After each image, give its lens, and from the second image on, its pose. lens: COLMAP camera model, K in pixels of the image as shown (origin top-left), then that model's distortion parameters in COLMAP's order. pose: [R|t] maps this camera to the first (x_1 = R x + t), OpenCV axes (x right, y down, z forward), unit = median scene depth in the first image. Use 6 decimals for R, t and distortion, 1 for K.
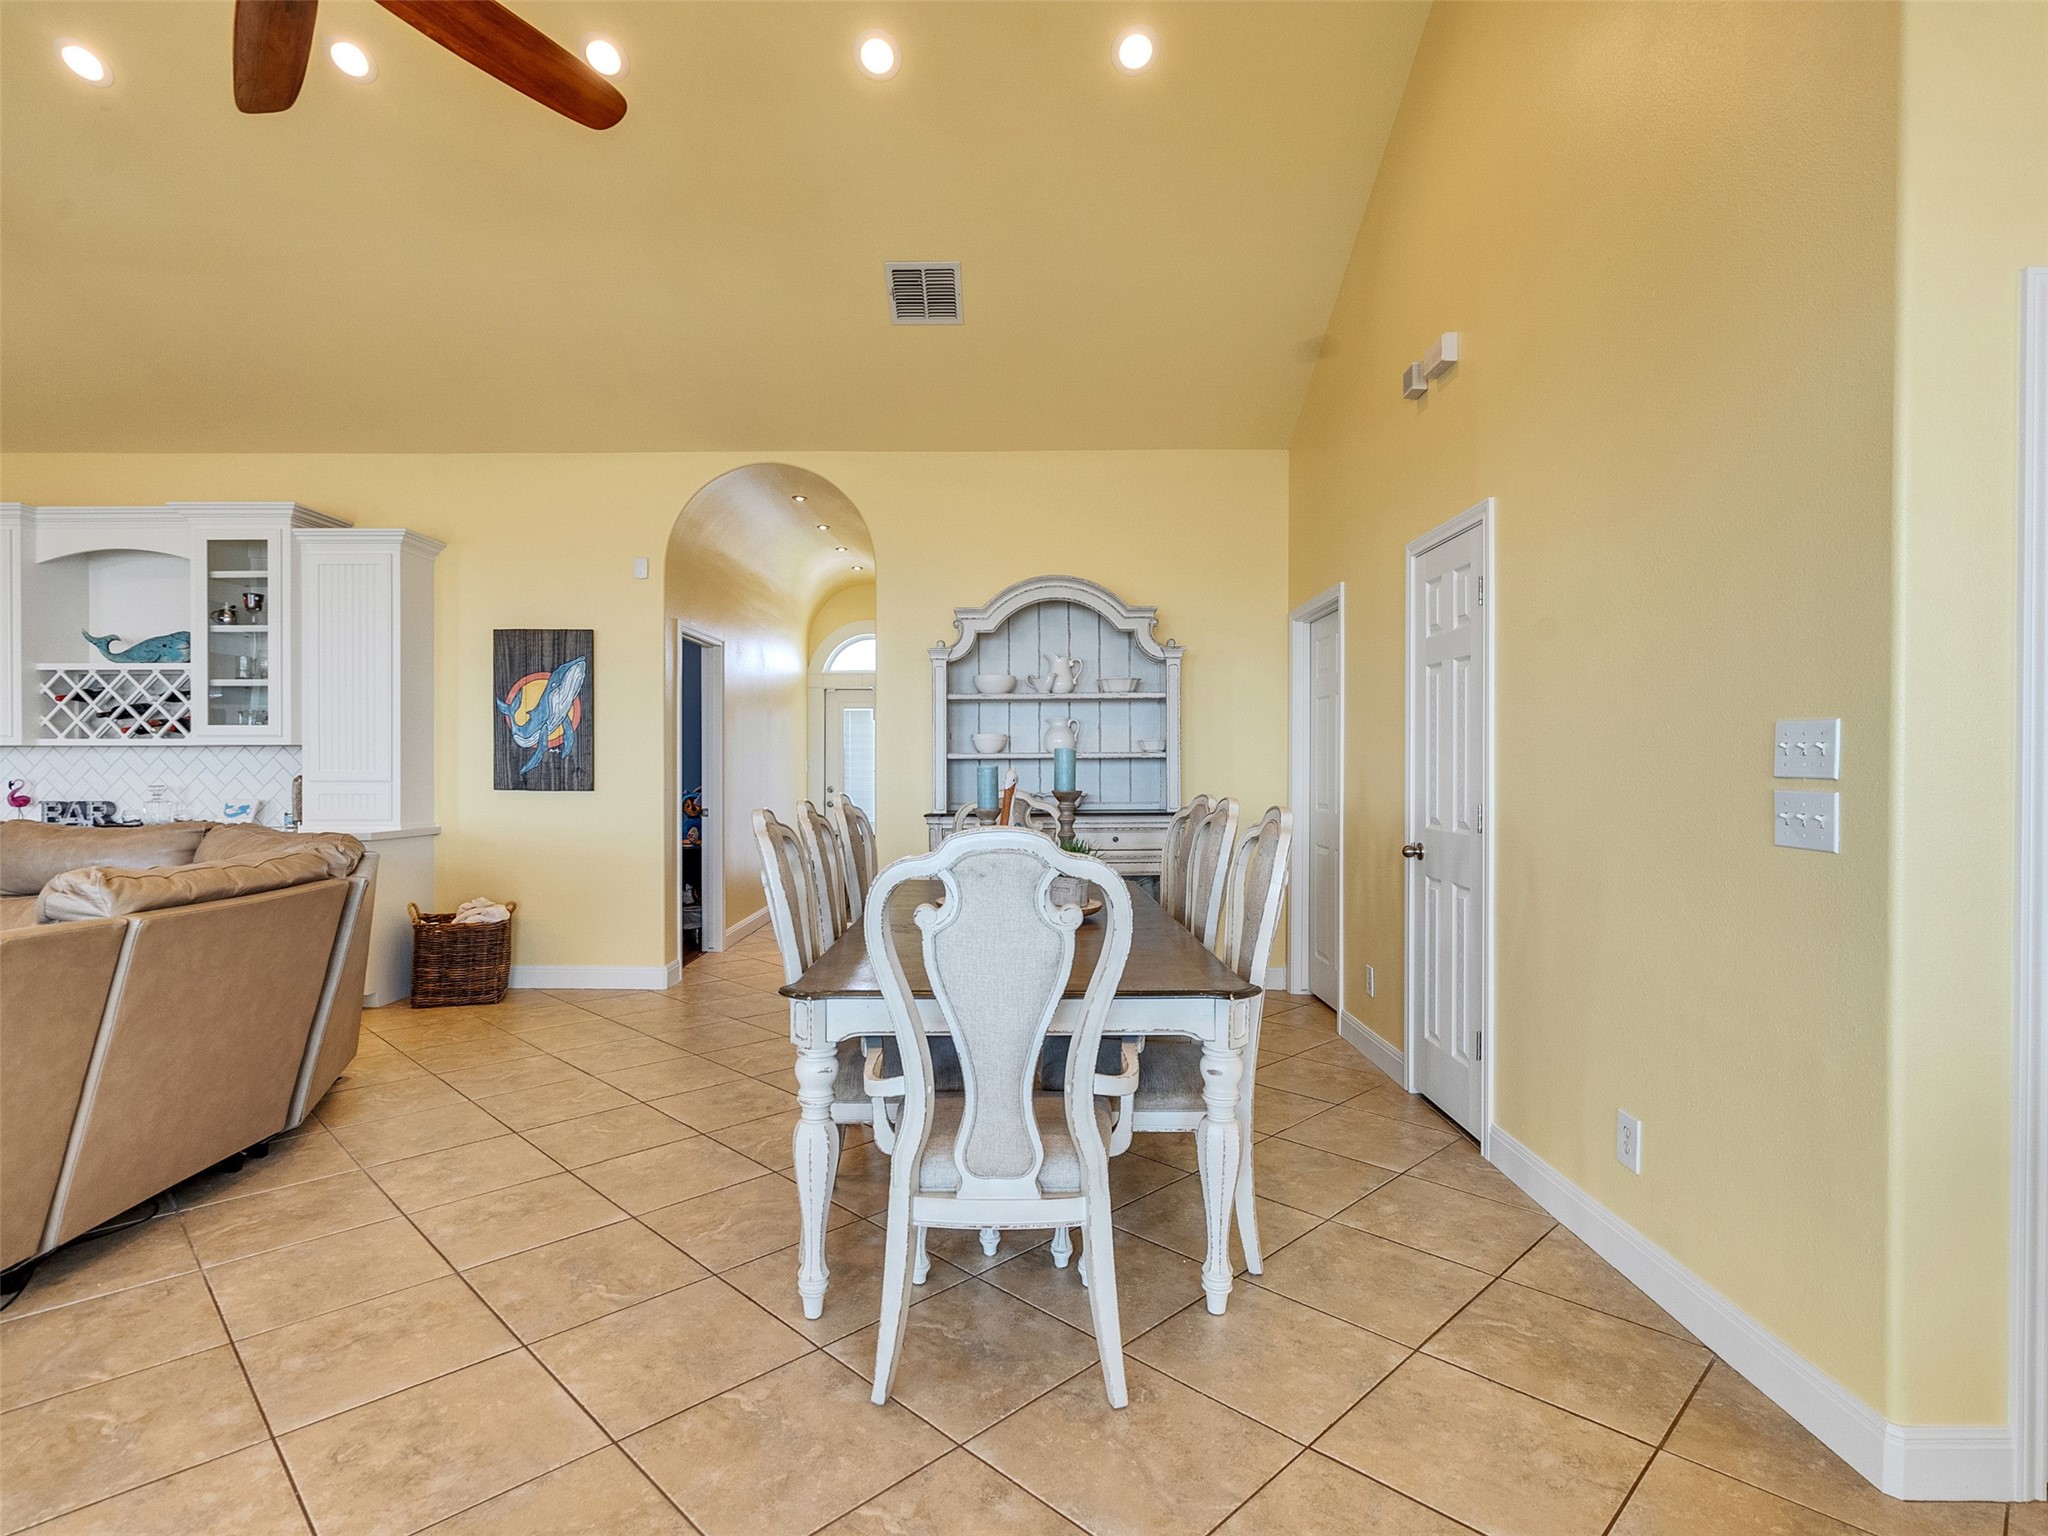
lens RADIAL K [[1046.4, 0, 1005.5], [0, 1046.4, 767.4], [0, 0, 1]] dist [-0.004045, 0.002522]
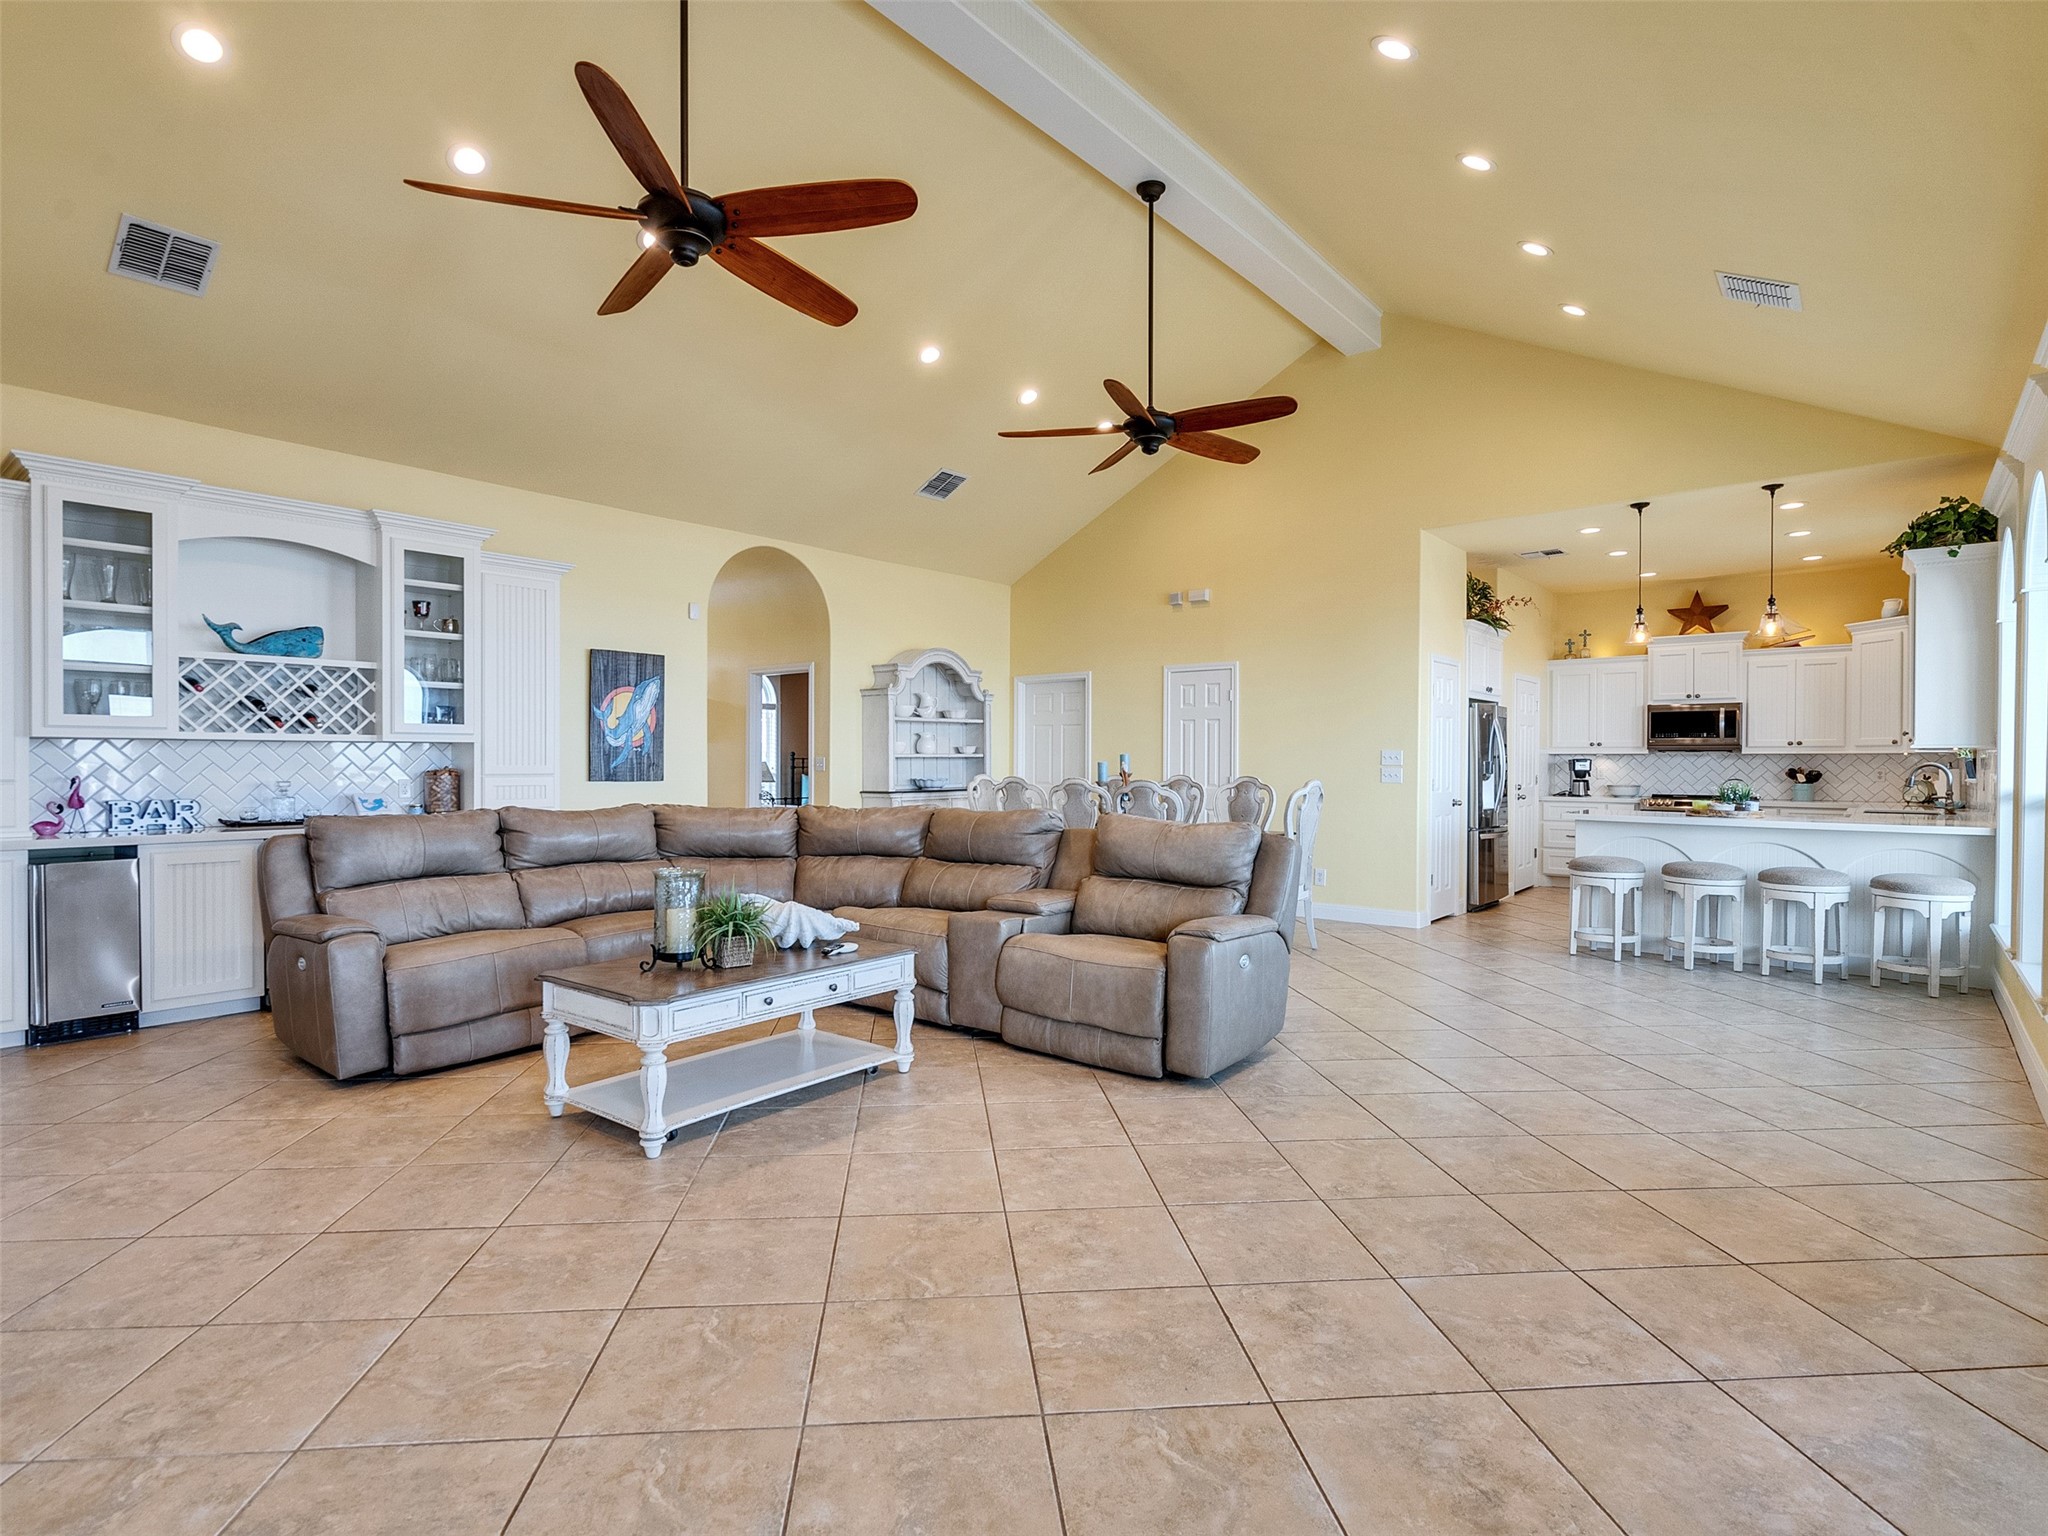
lens RADIAL K [[1046.4, 0, 1005.5], [0, 1046.4, 767.4], [0, 0, 1]] dist [-0.004045, 0.002522]
pose [[0.637755, -0.002896, 0.770234, -1.122886], [0.003064, 0.999995, 0.001223, 0.005334], [-0.770233, 0.001579, 0.637760, -0.140206]]
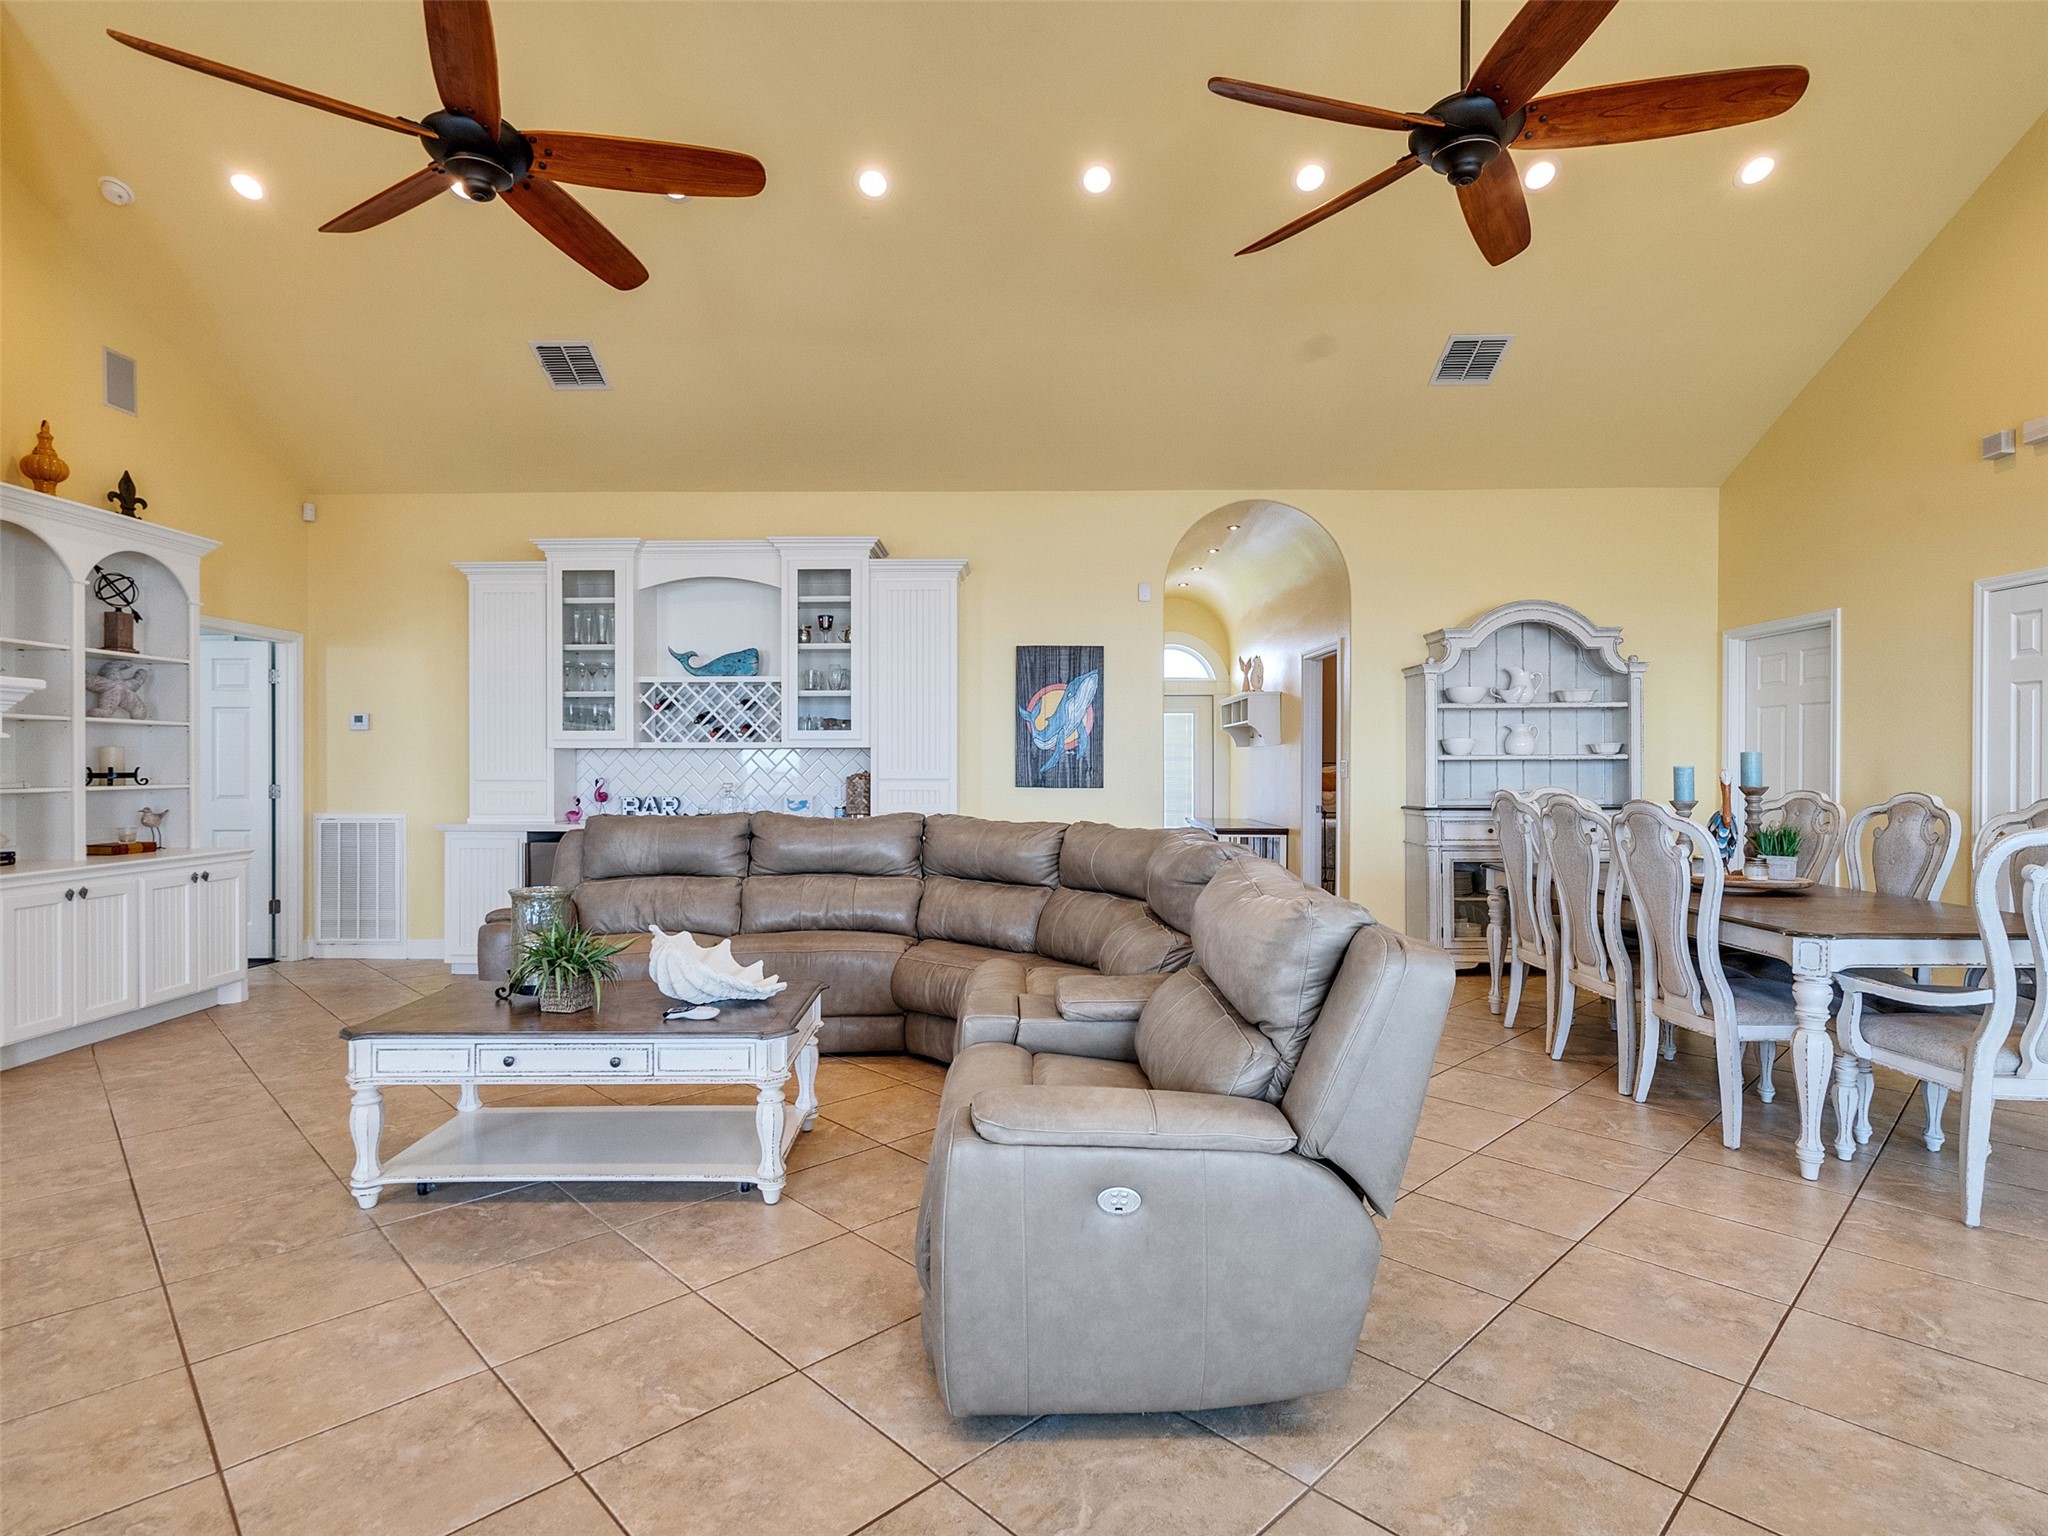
lens RADIAL K [[1046.4, 0, 1005.5], [0, 1046.4, 767.4], [0, 0, 1]] dist [-0.004045, 0.002522]
pose [[0.999966, 0.000897, -0.008183, -0.495573], [-0.000929, 0.999992, -0.003882, 0.004427], [0.008179, 0.003889, 0.999959, -0.138249]]
